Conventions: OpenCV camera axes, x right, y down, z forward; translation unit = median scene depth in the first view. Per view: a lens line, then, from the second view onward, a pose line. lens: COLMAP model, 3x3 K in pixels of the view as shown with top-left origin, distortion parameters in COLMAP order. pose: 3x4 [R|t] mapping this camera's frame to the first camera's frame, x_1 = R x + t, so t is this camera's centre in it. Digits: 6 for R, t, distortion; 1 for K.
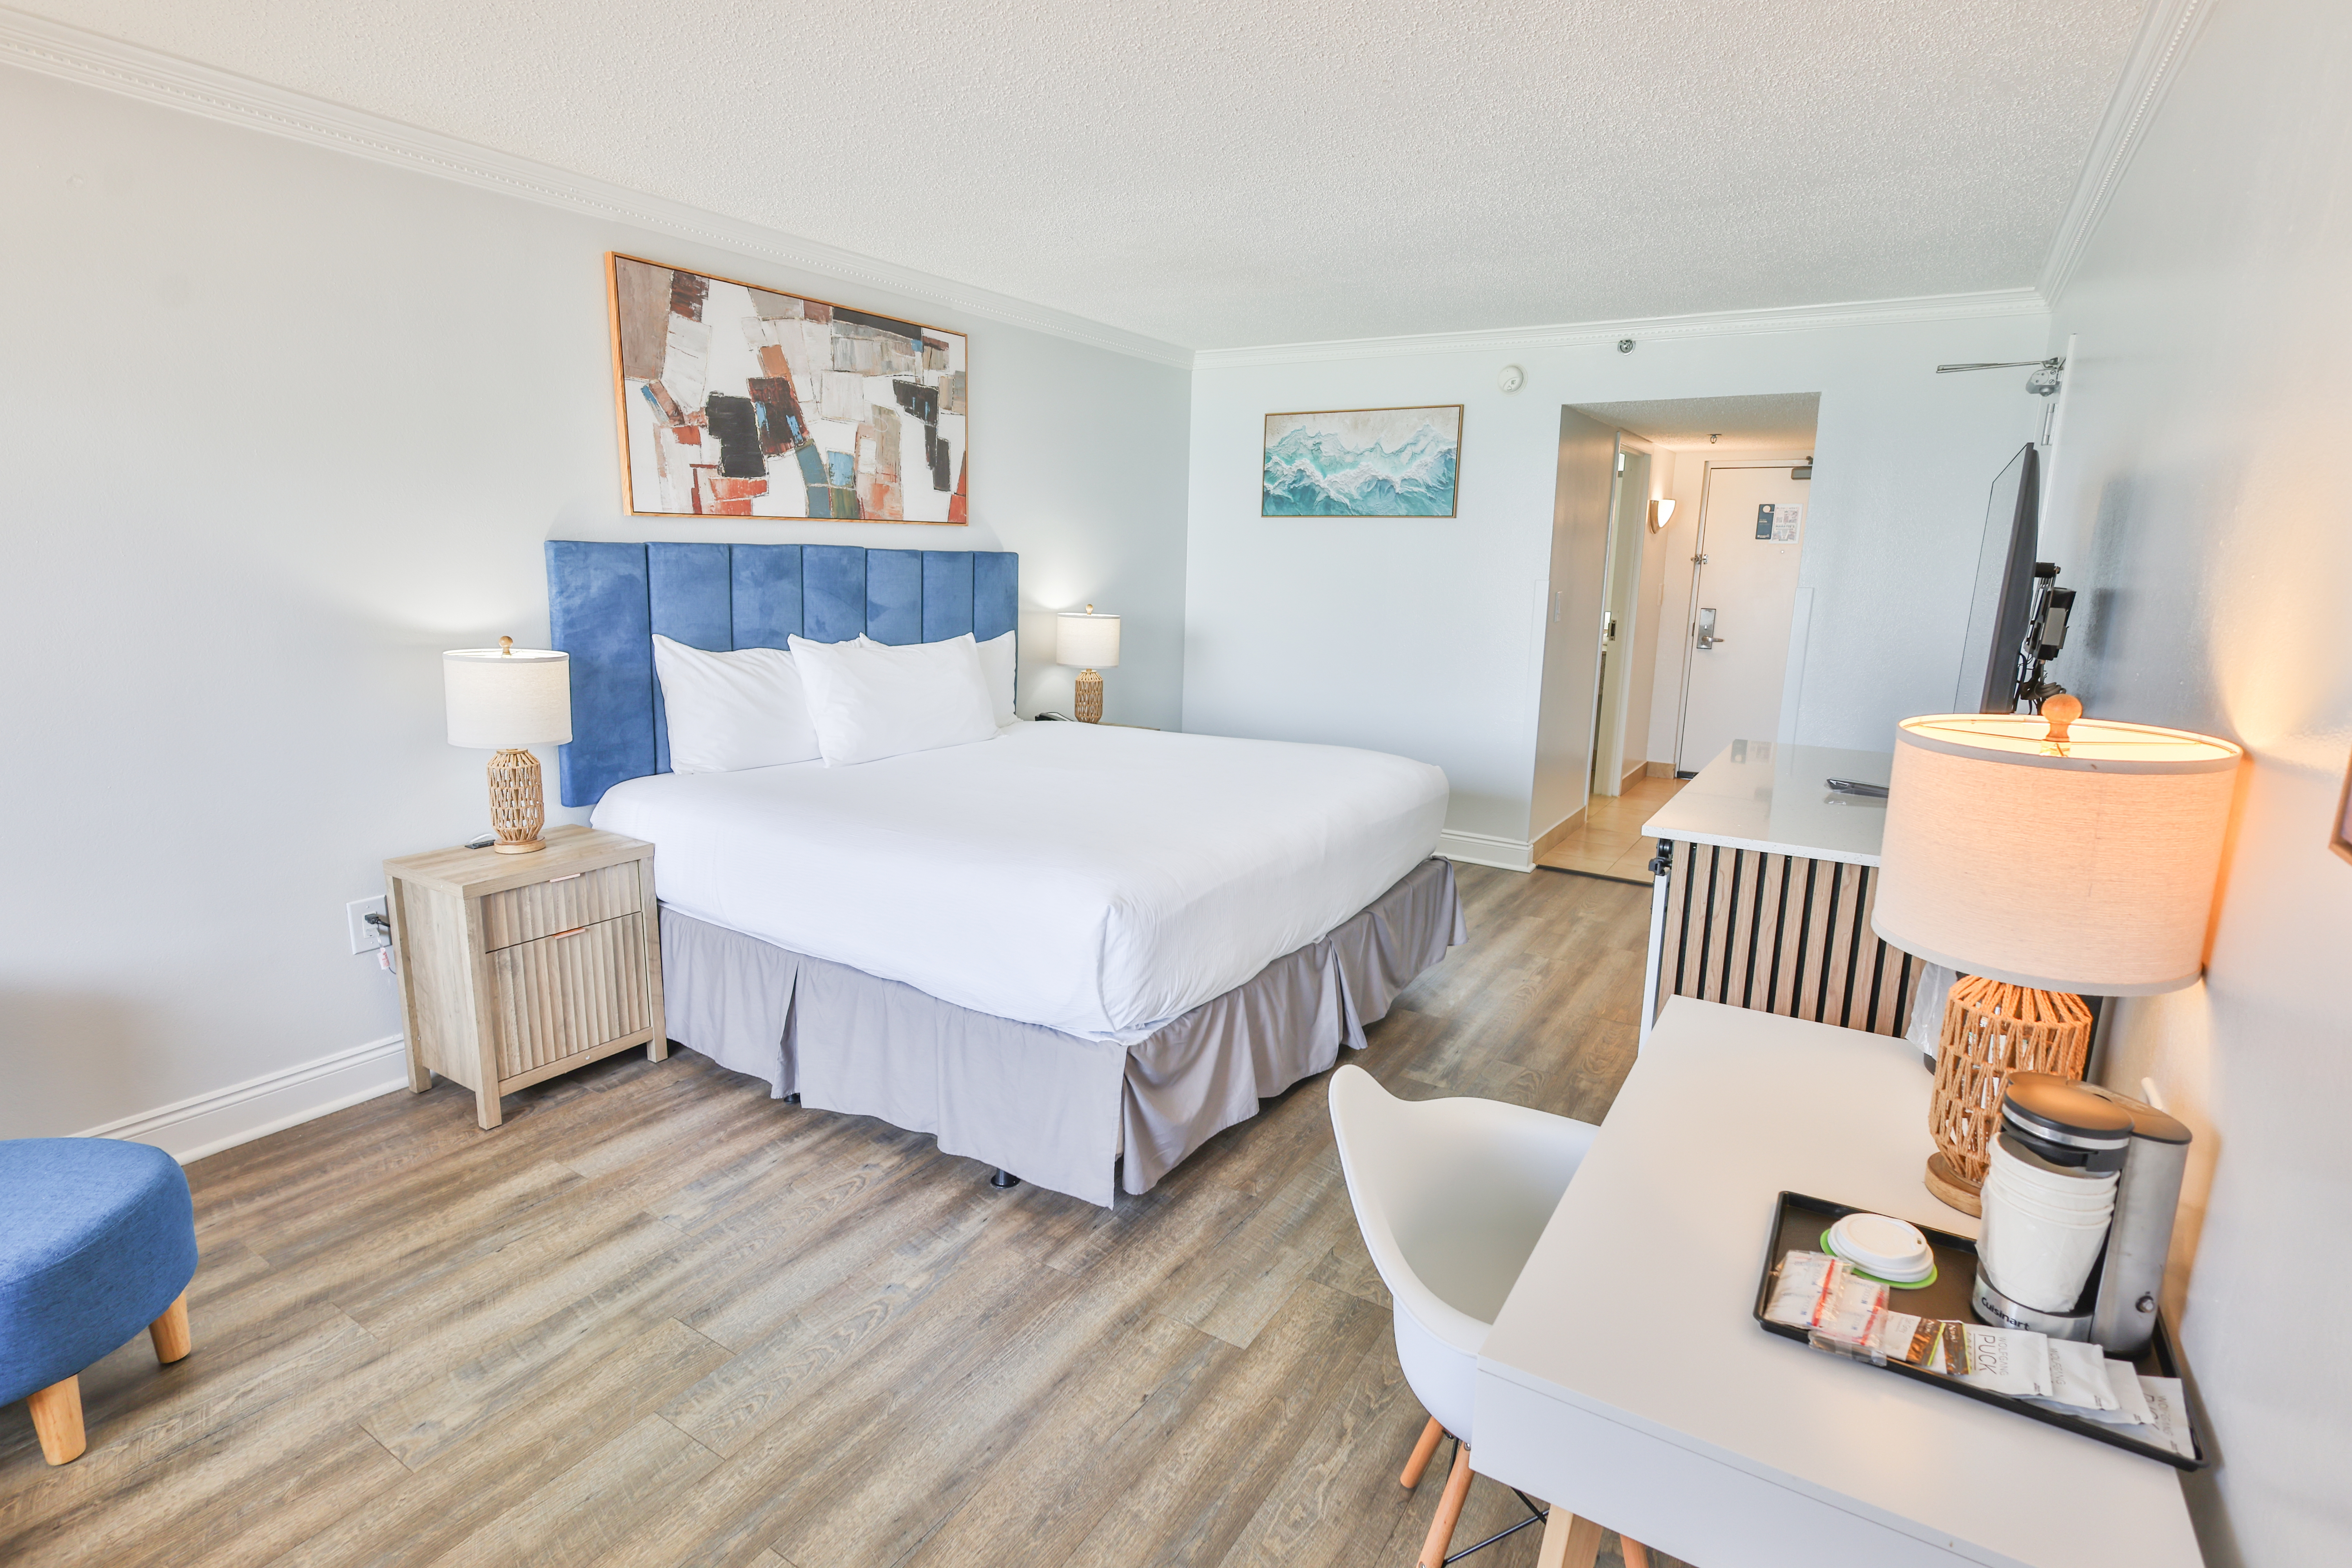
lens RADIAL K [[1133.9, 0, 1165.4], [0, 1133.9, 774.3], [0, 0, 1]] dist [-0.003066, 0.001140]
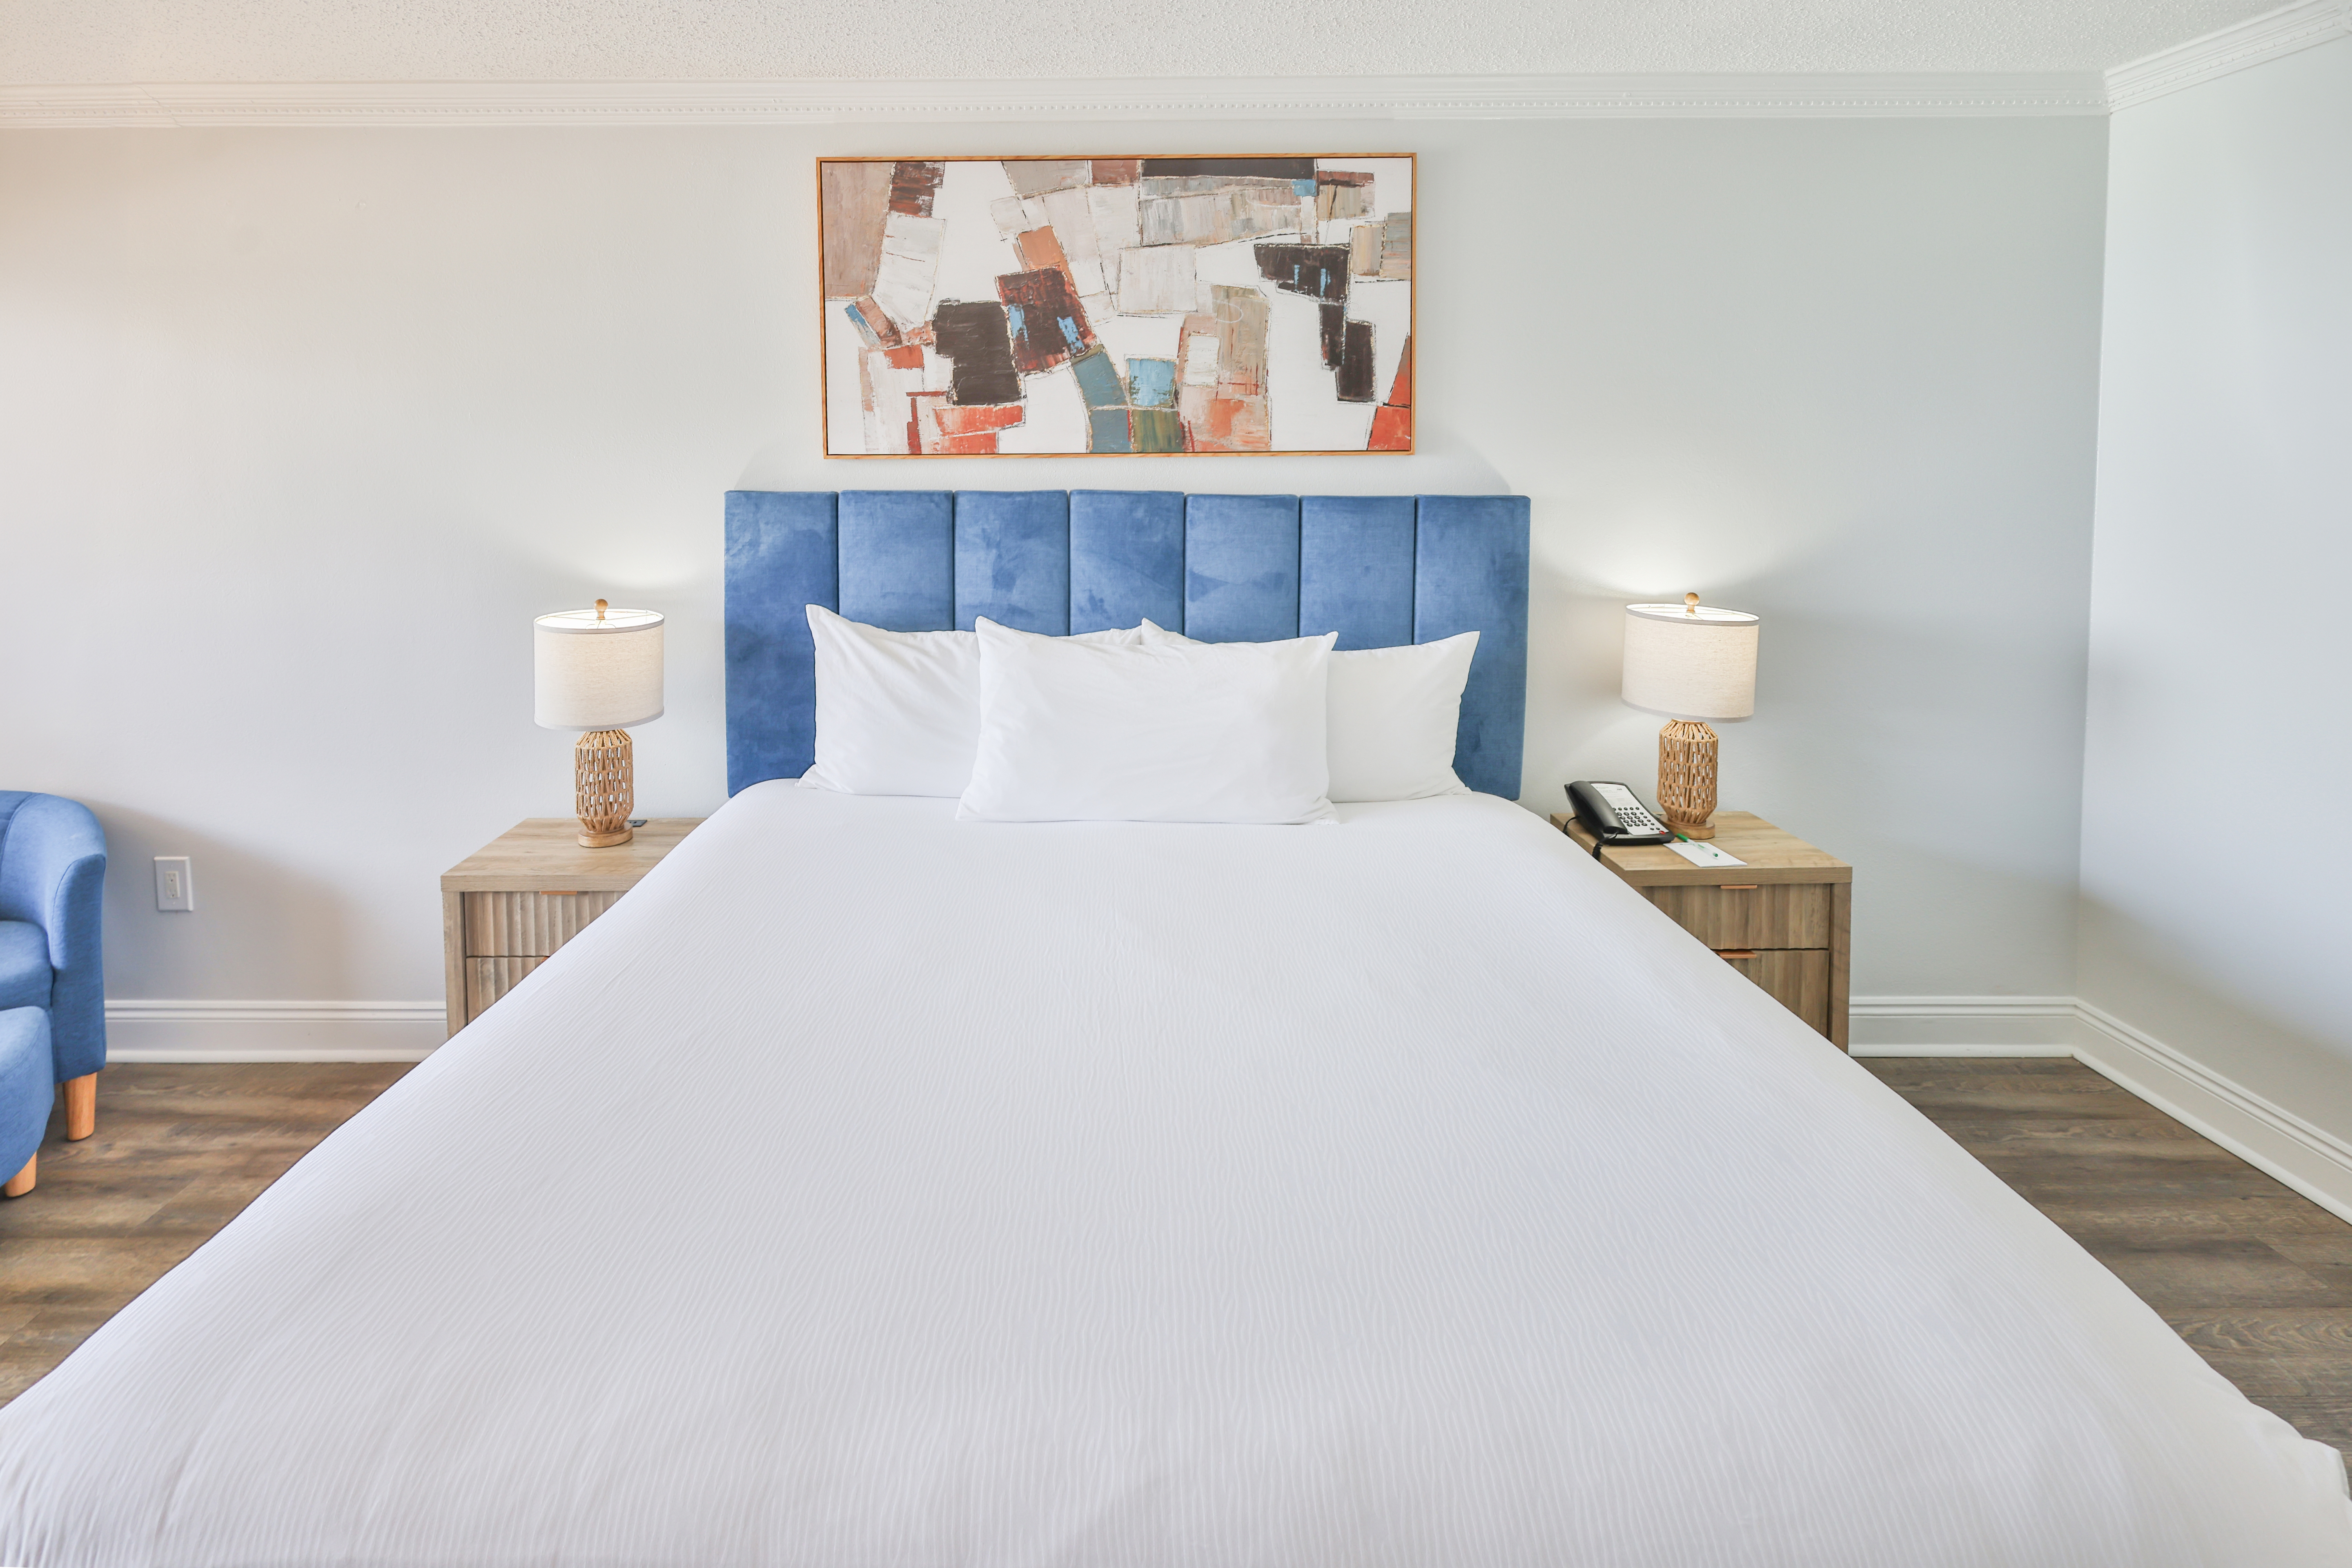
lens RADIAL K [[1133.9, 0, 1206.1], [0, 1133.9, 522.7], [0, 0, 1]] dist [-0.003066, 0.001140]
pose [[0.548849, 0.012578, -0.835827, 0.329589], [-0.150057, 0.985127, -0.083710, -0.138188], [0.822343, 0.171366, 0.542574, 0.699208]]
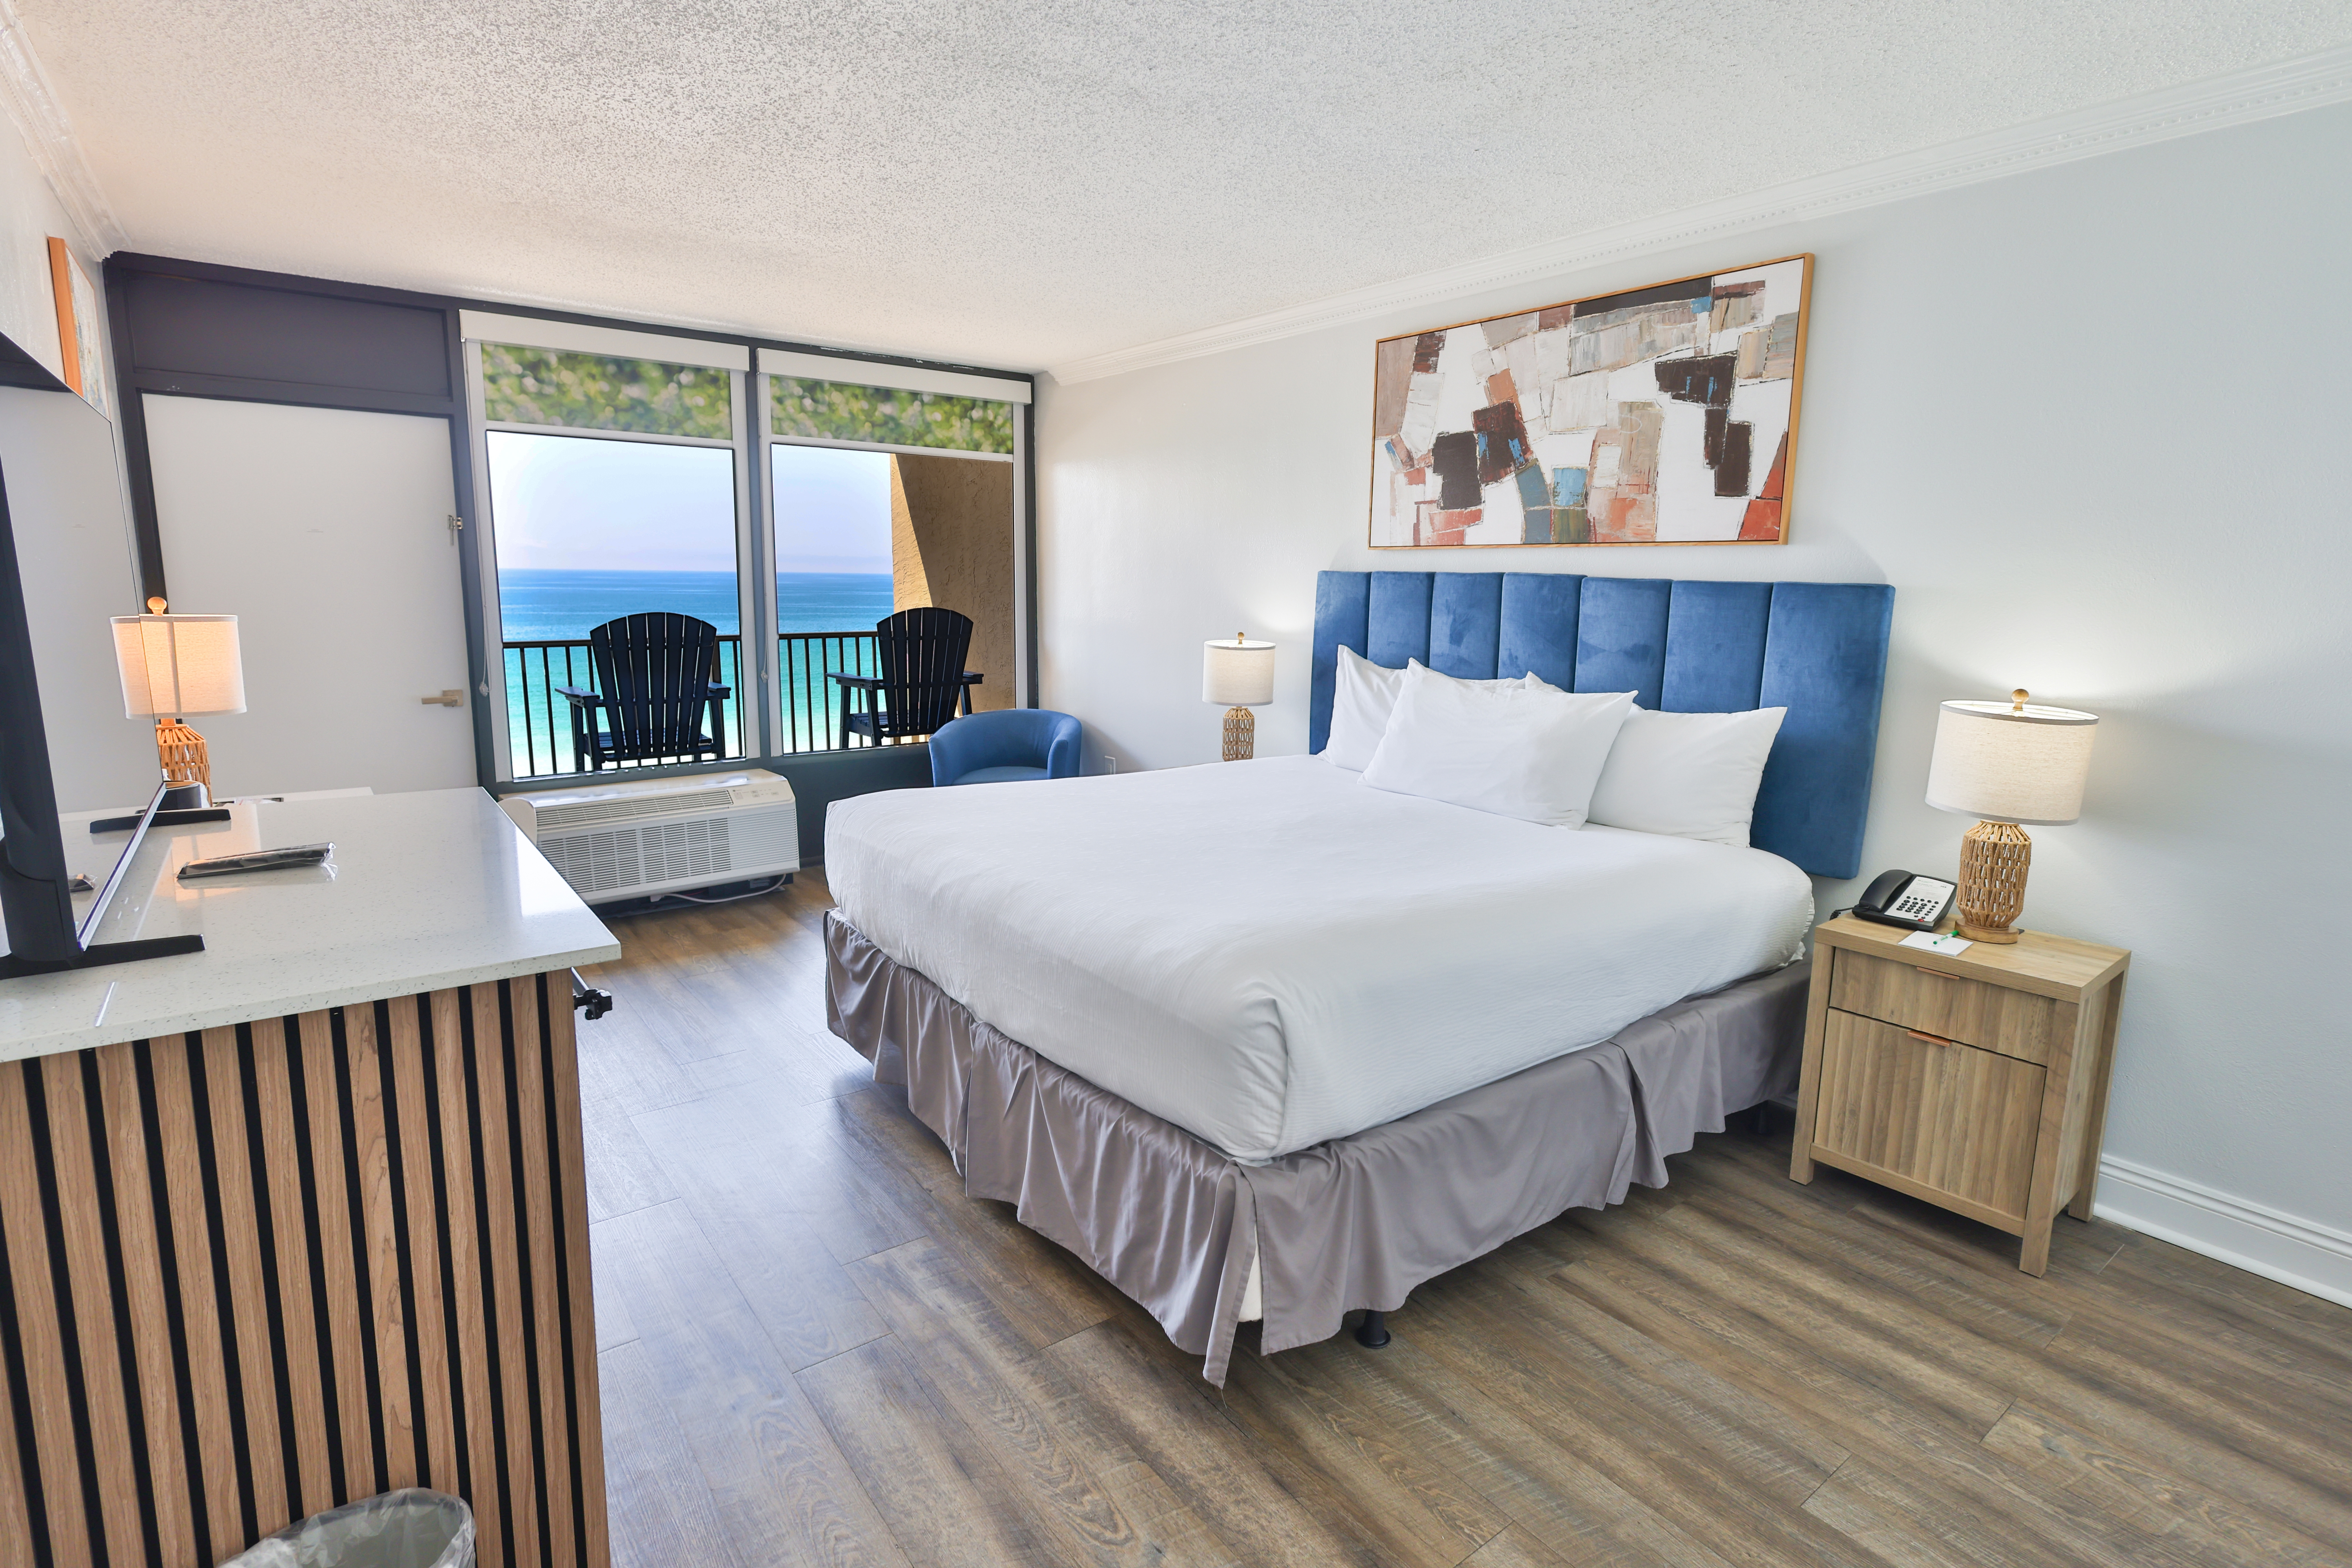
lens RADIAL K [[1133.9, 0, 1161.9], [0, 1133.9, 751.2], [0, 0, 1]] dist [-0.003066, 0.001140]
pose [[-0.323189, 0.123247, -0.938274, 0.689288], [-0.207382, 0.958159, 0.197292, -0.190743], [0.923332, 0.258344, -0.284107, 1.062271]]
